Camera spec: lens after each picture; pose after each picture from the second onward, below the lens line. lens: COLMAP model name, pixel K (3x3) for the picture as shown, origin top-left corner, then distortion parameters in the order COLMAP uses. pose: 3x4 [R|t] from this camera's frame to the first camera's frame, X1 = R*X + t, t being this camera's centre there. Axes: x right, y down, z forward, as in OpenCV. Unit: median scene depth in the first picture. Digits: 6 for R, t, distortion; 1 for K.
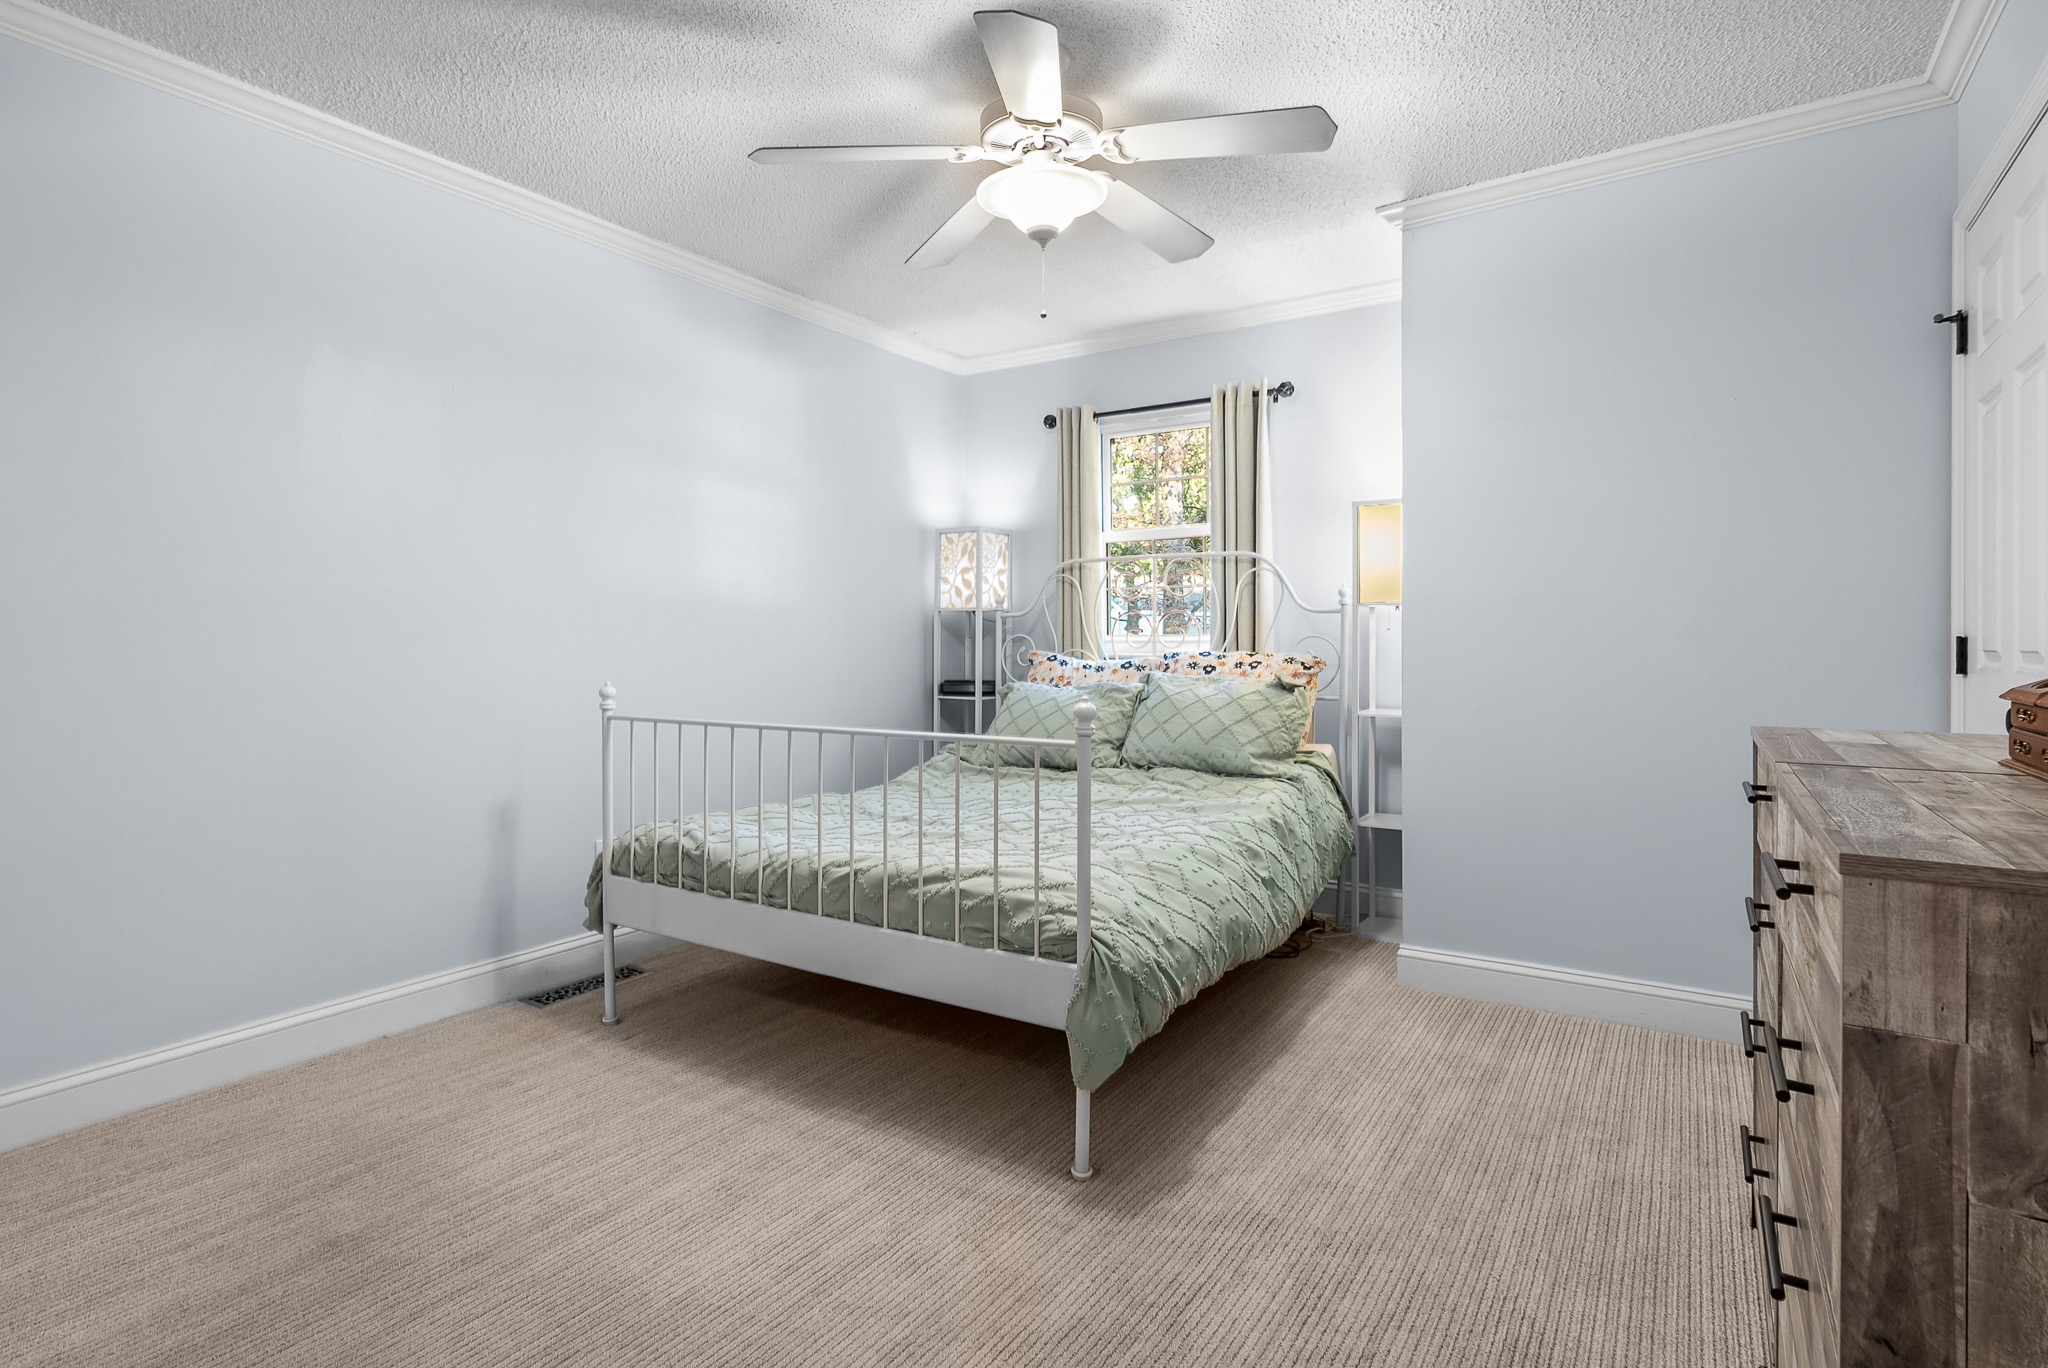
lens RADIAL K [[1062.2, 0, 1018.7], [0, 1062.2, 622.0], [0, 0, 1]] dist [-0.001380, -0.000122]
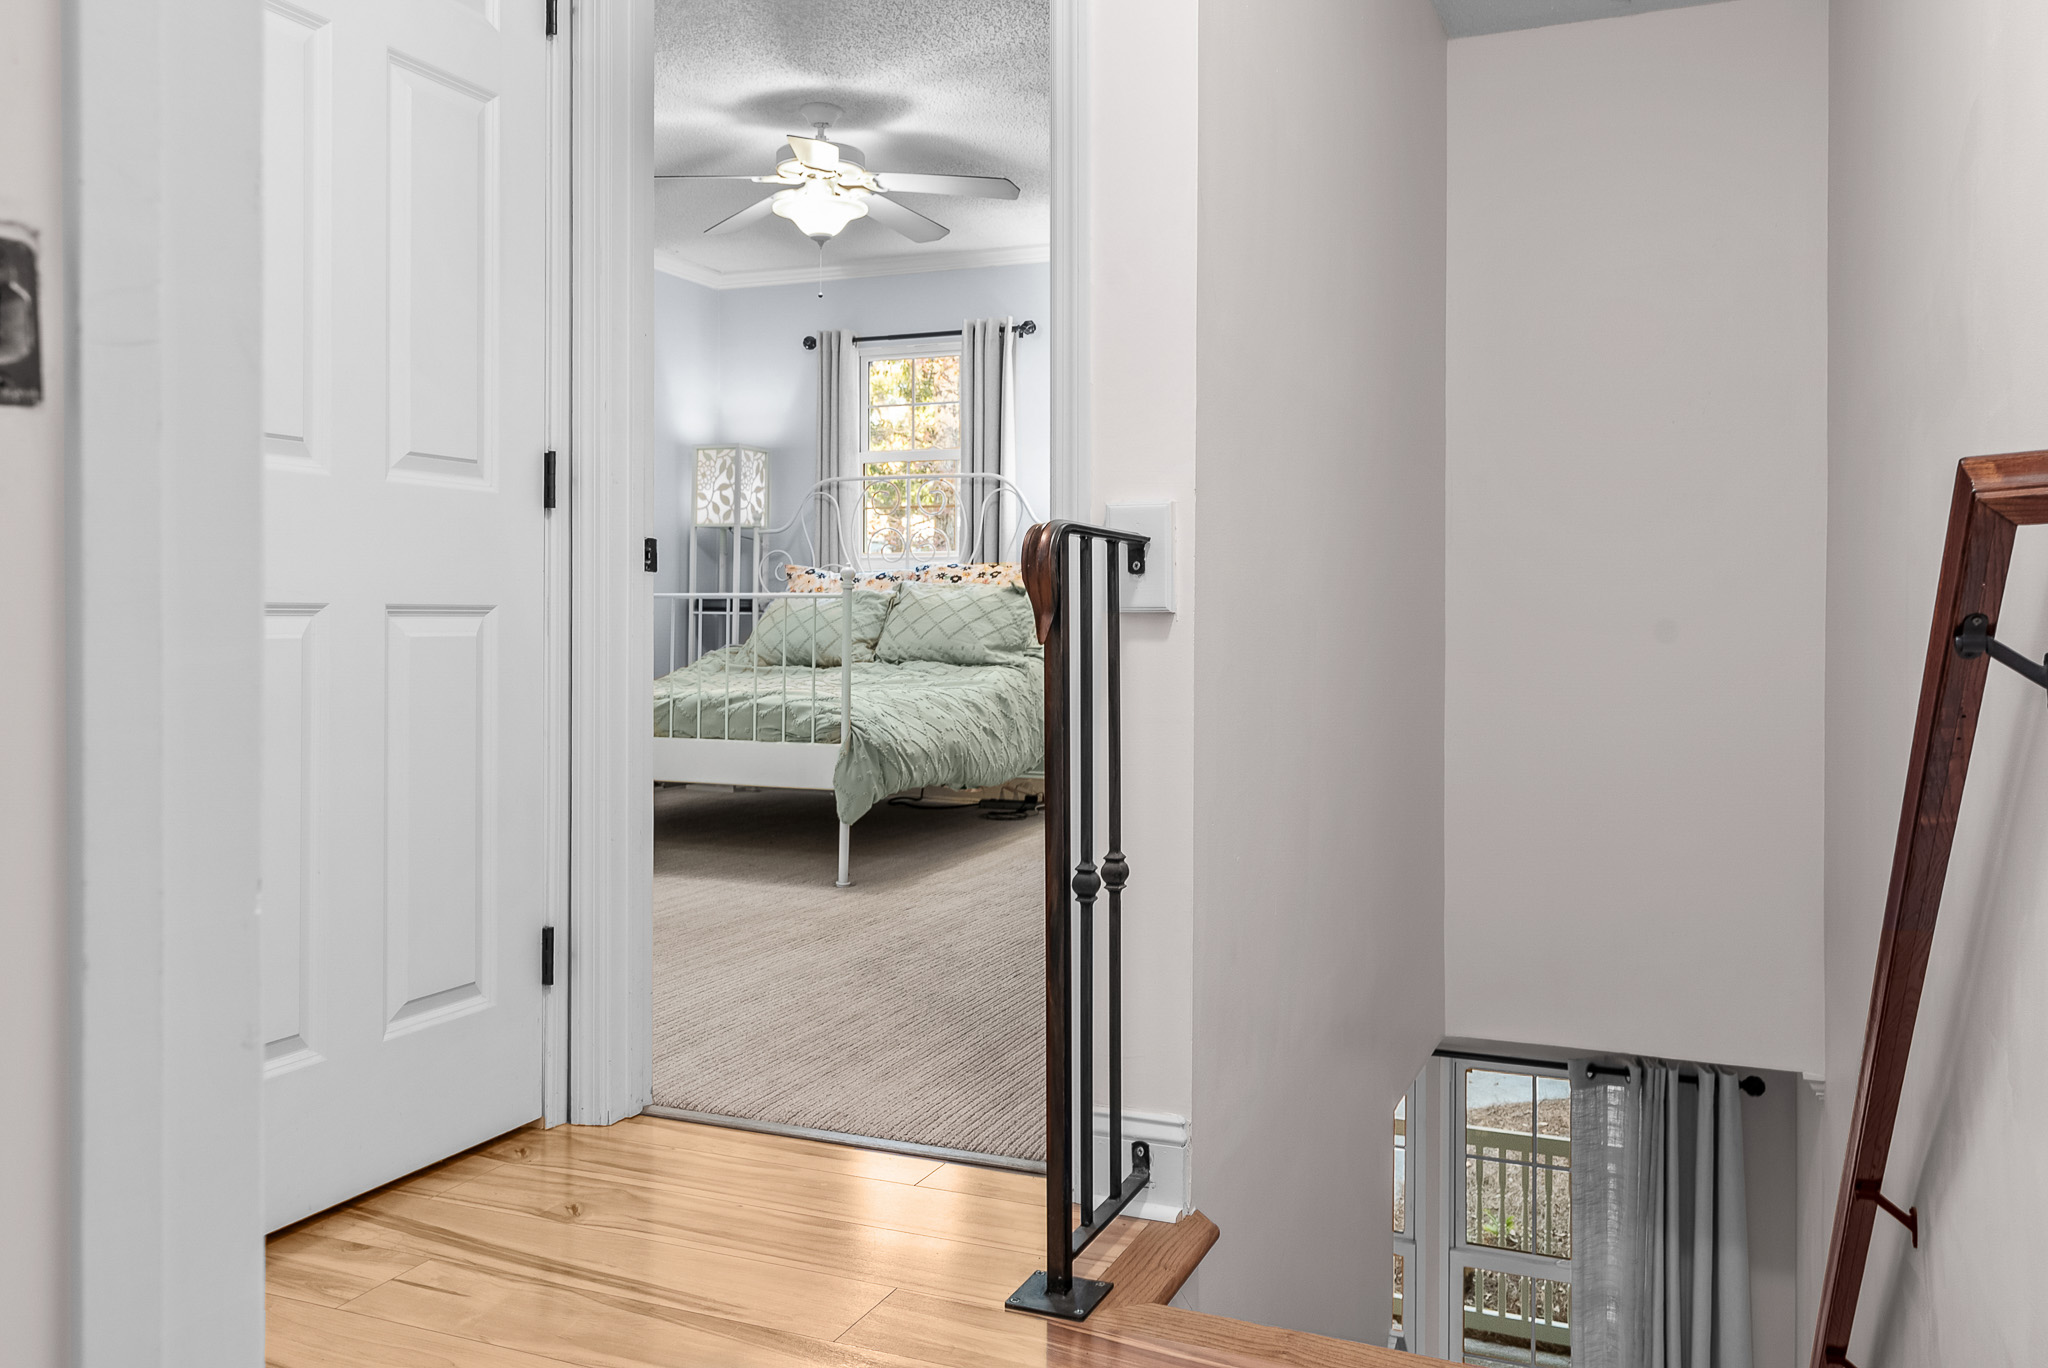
lens RADIAL K [[1621.4, 0, 1024.4], [0, 1621.4, 600.0], [0, 0, 1]] dist [-0.033837, 0.002447]
pose [[0.983285, 0.010591, 0.181763, -0.055282], [-0.011470, 0.999927, 0.003784, 0.057786], [-0.181710, -0.005805, 0.983335, -0.655934]]
